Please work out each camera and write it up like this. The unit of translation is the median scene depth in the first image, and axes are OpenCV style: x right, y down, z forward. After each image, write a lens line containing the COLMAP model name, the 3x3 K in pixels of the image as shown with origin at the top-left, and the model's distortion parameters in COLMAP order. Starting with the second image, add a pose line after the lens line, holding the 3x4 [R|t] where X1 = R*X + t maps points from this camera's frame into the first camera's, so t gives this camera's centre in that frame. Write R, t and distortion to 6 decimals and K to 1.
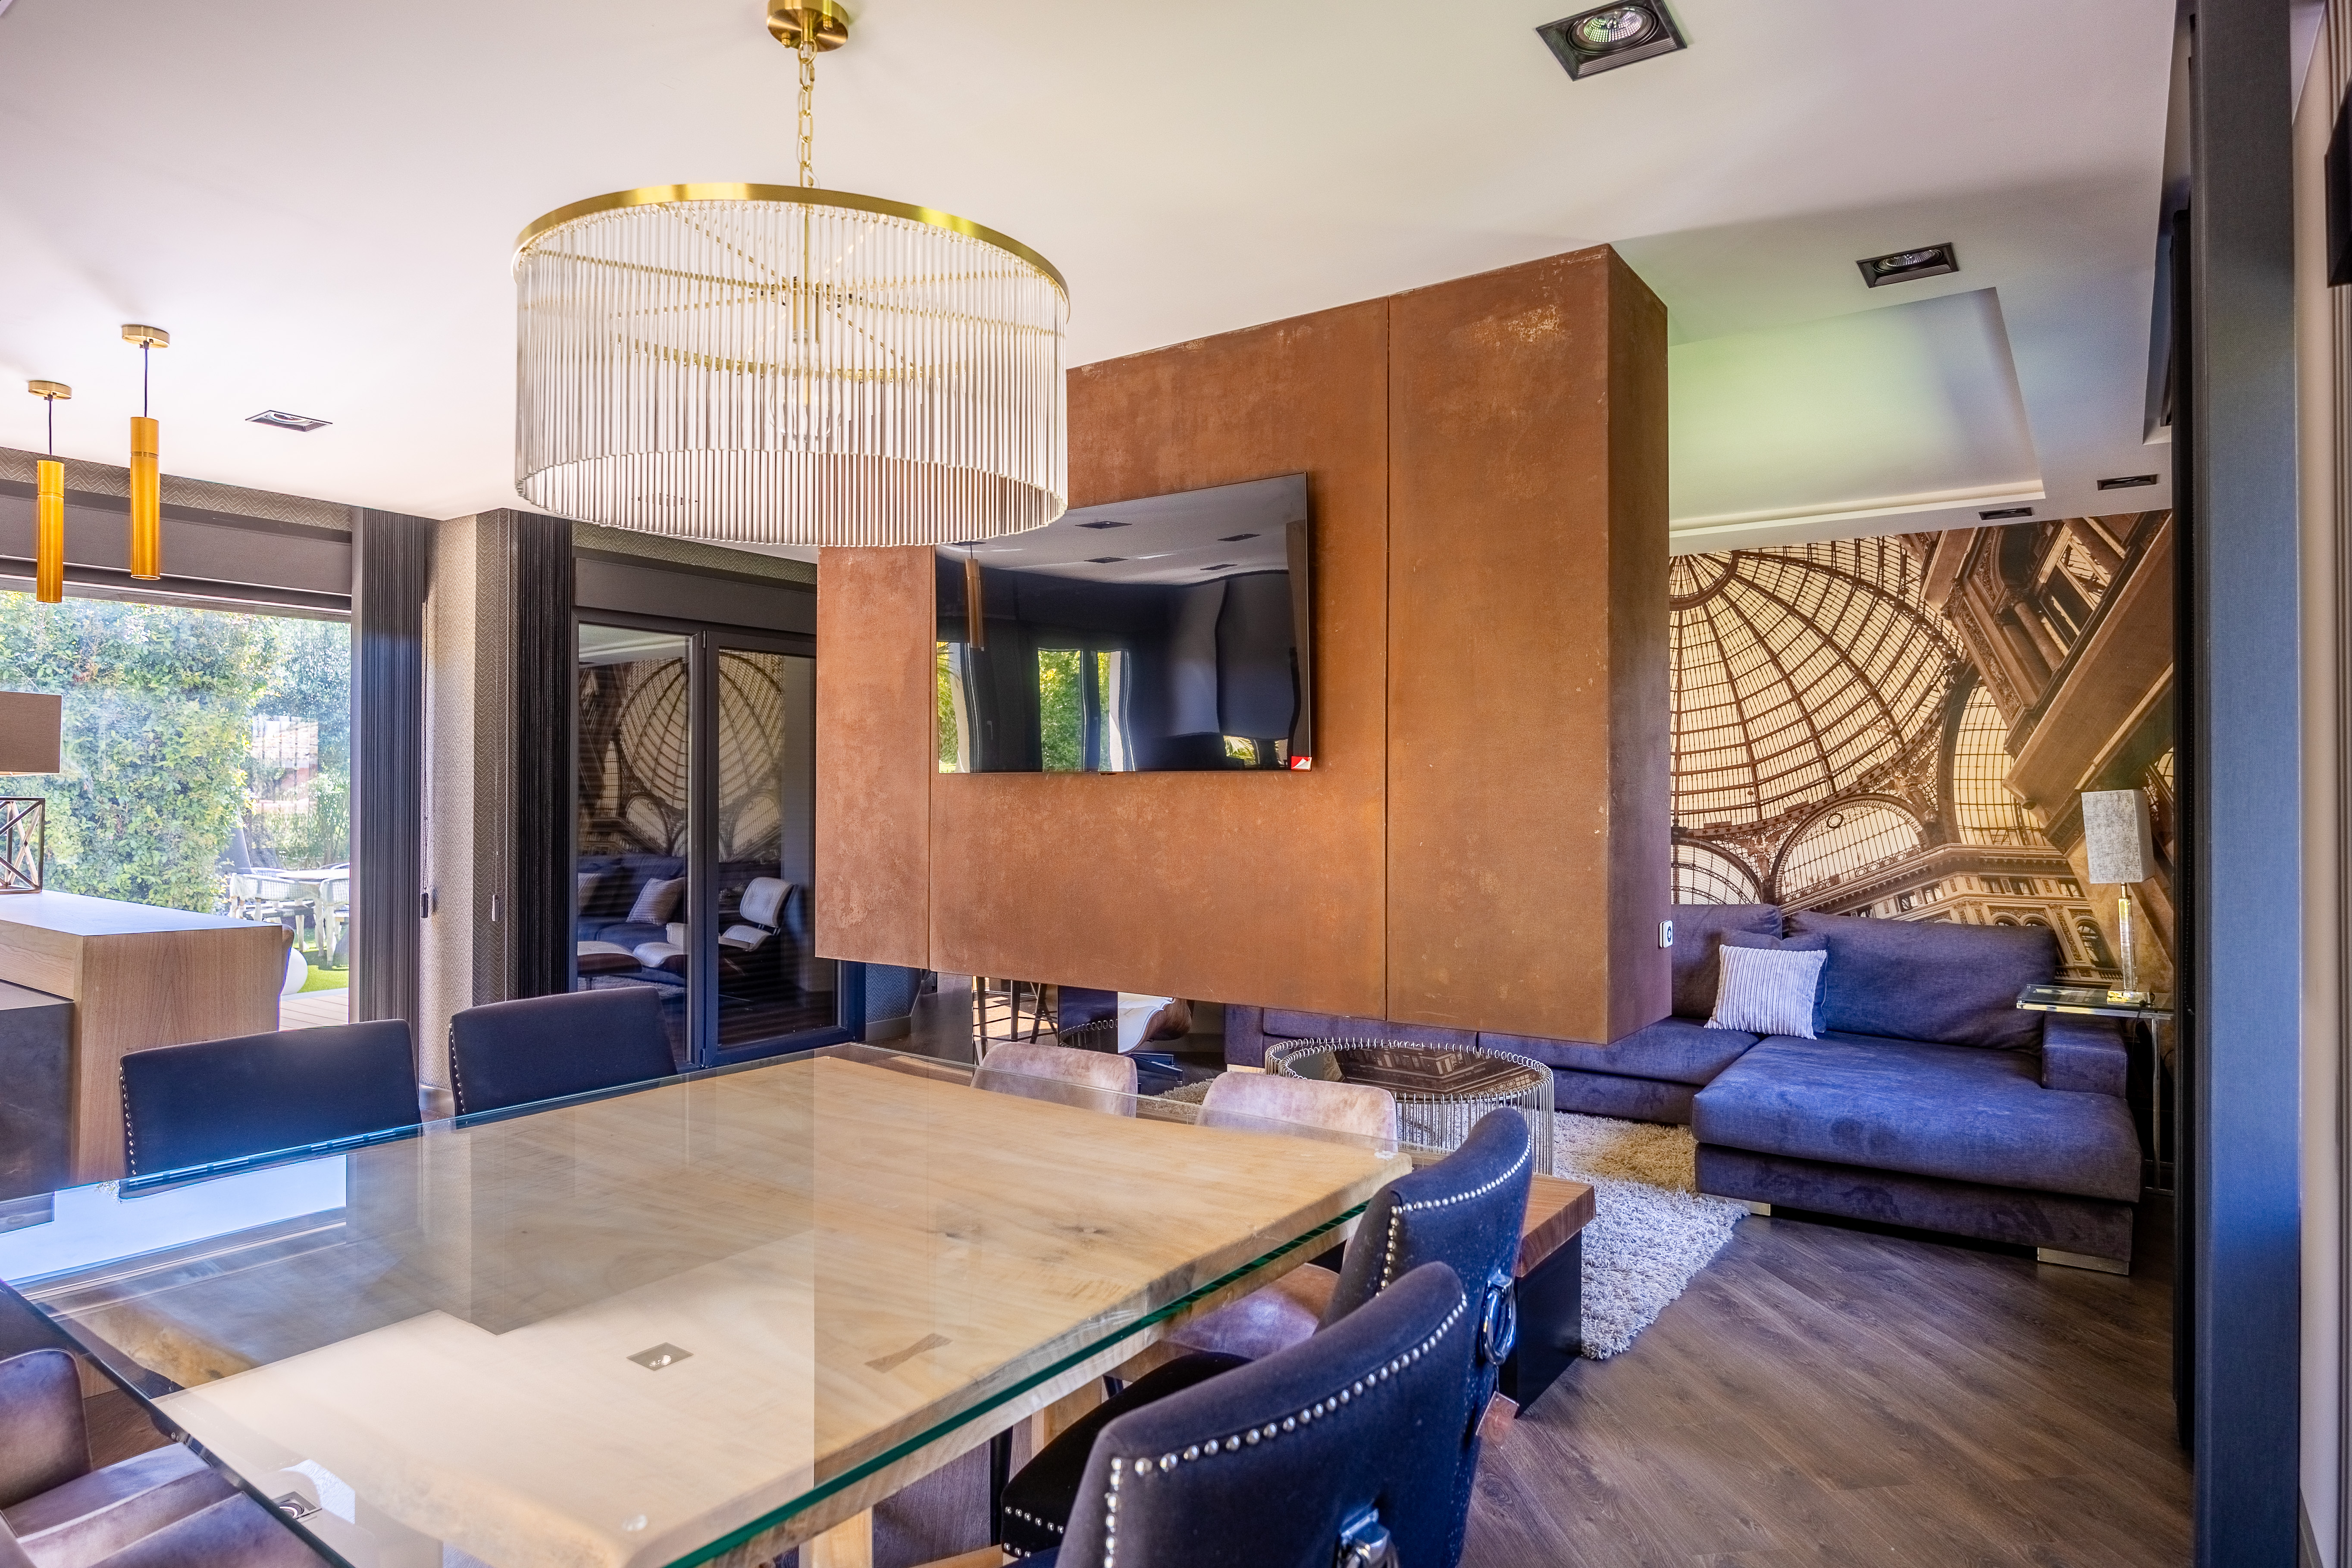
lens RADIAL K [[1374.6, 0, 1172.6], [0, 1374.6, 785.1], [0, 0, 1]] dist [-0.019647, 0.006237]
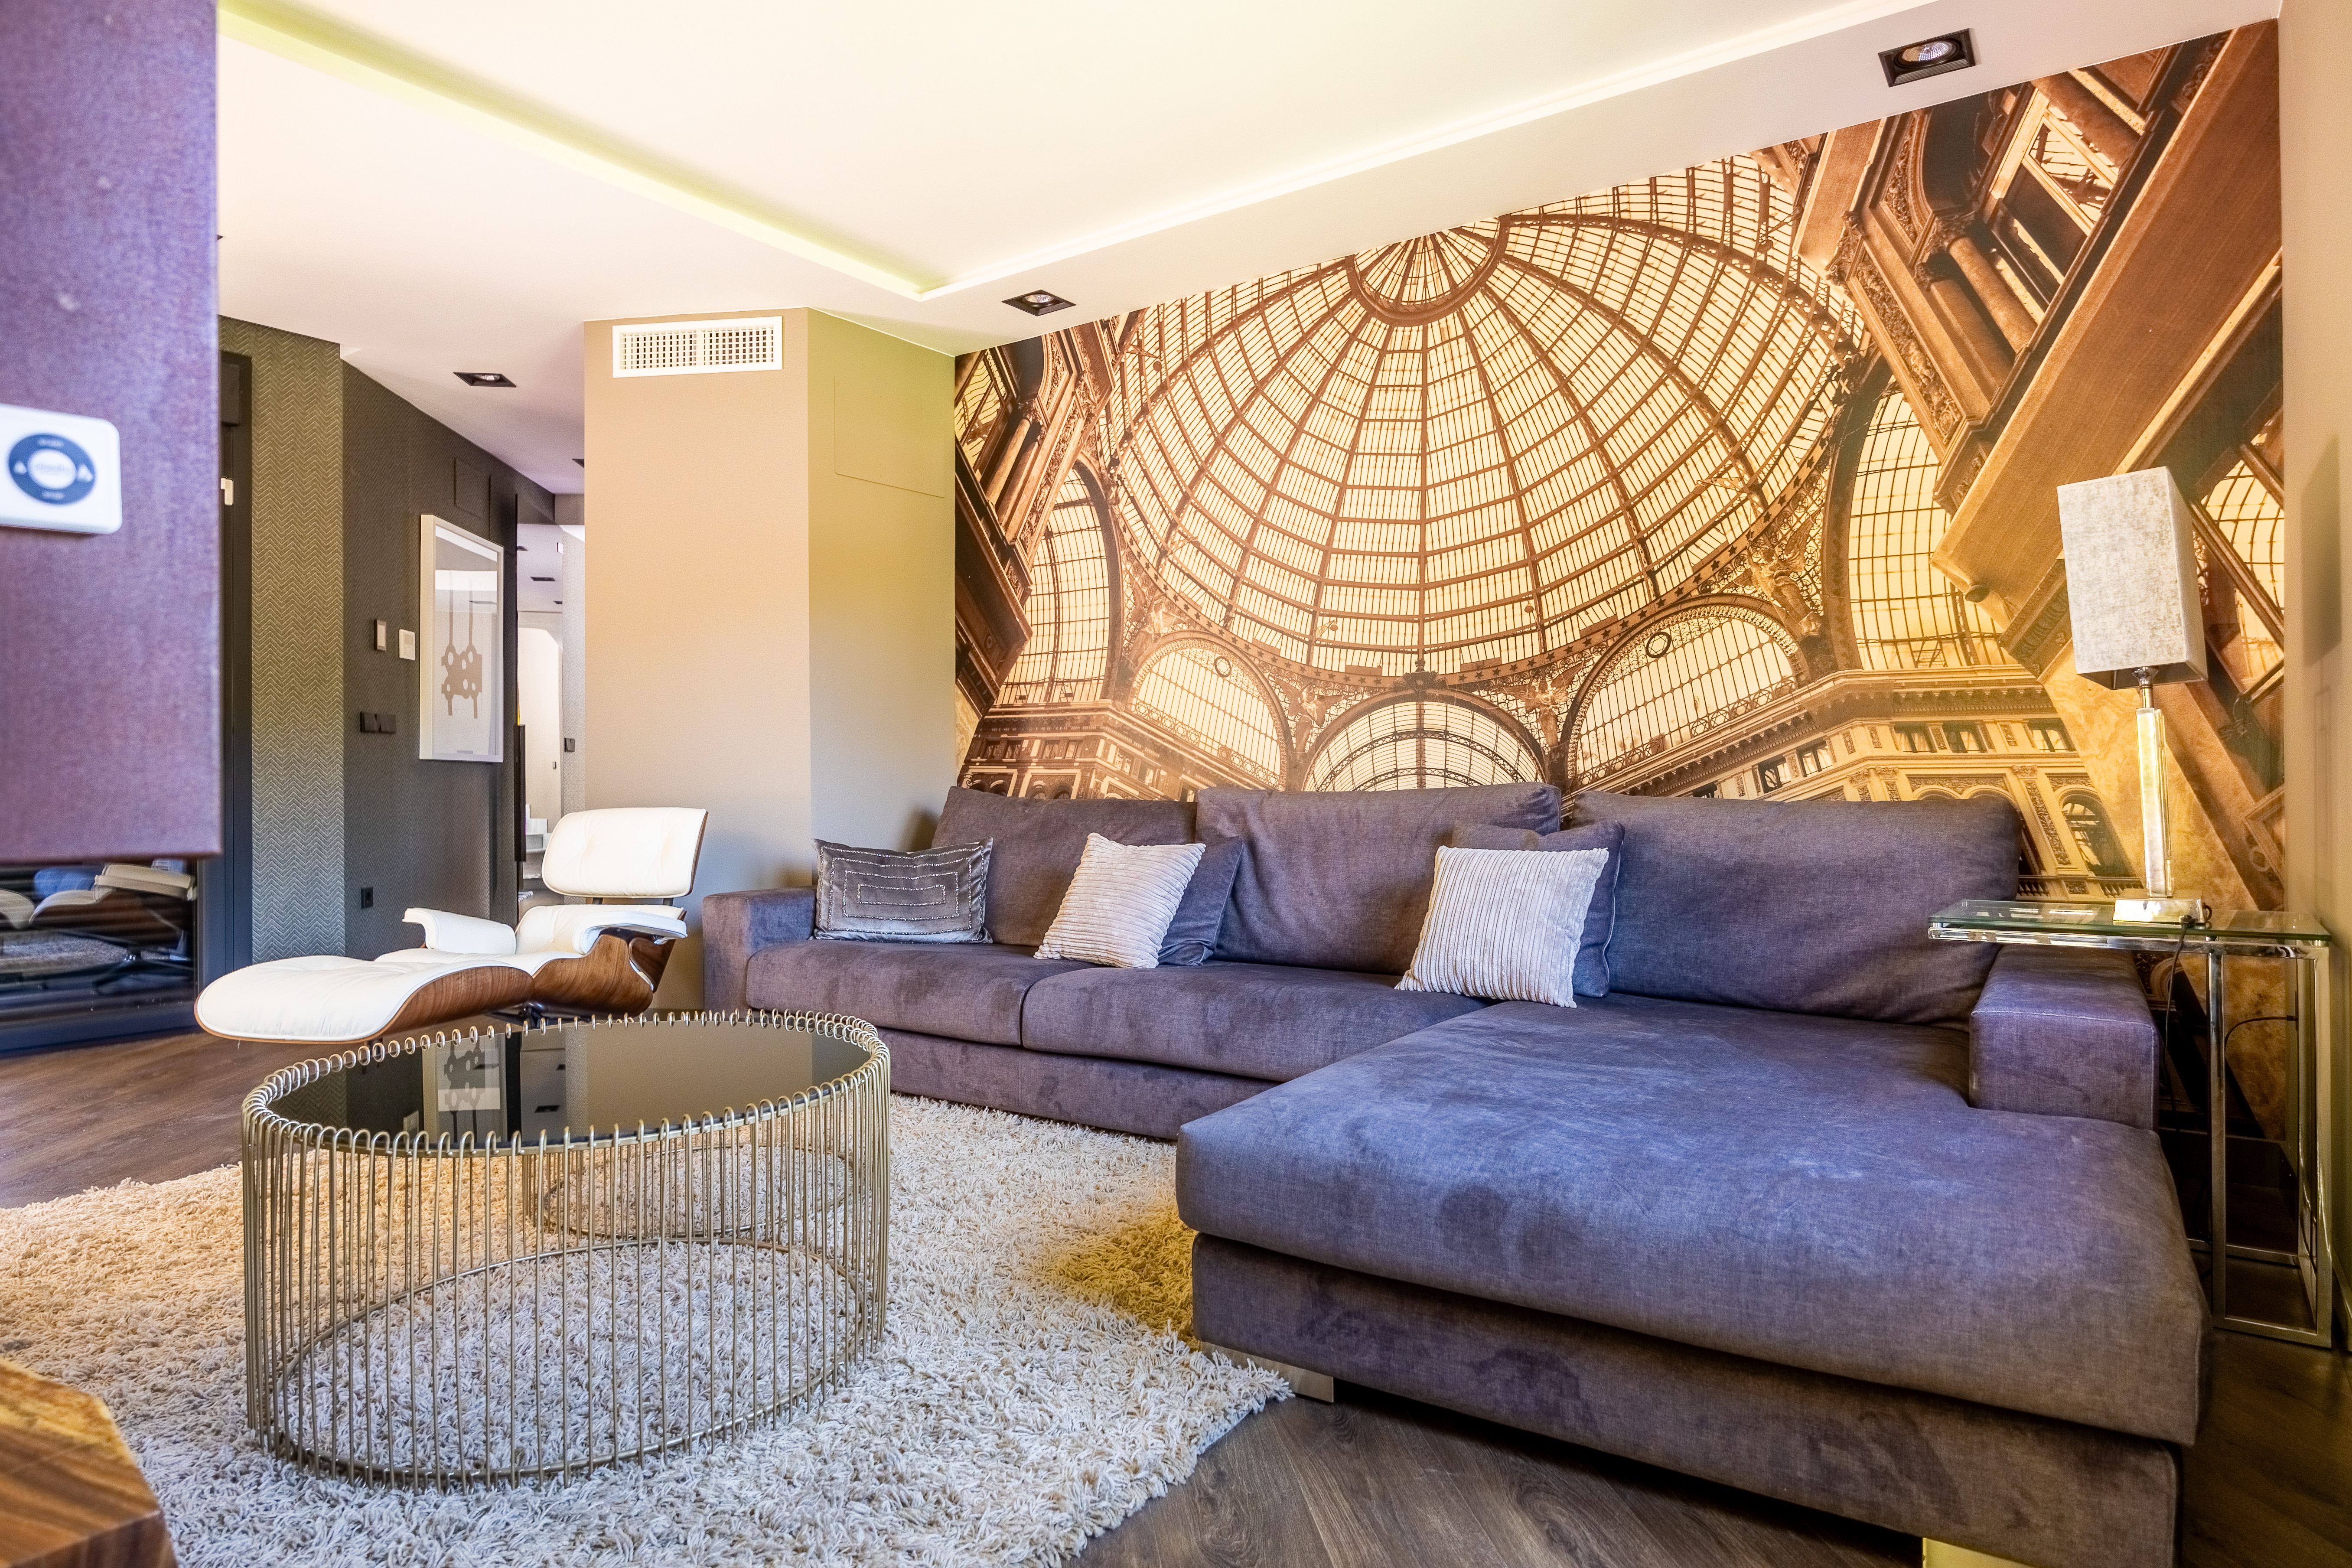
lens RADIAL K [[1374.7, 0, 1178.2], [0, 1374.7, 785.4], [0, 0, 1]] dist [-0.019647, 0.006237]
pose [[0.999949, -0.007323, -0.007023, 0.299280], [0.007374, 0.999946, 0.007301, 0.087410], [0.006970, -0.007352, 0.999949, 0.430764]]
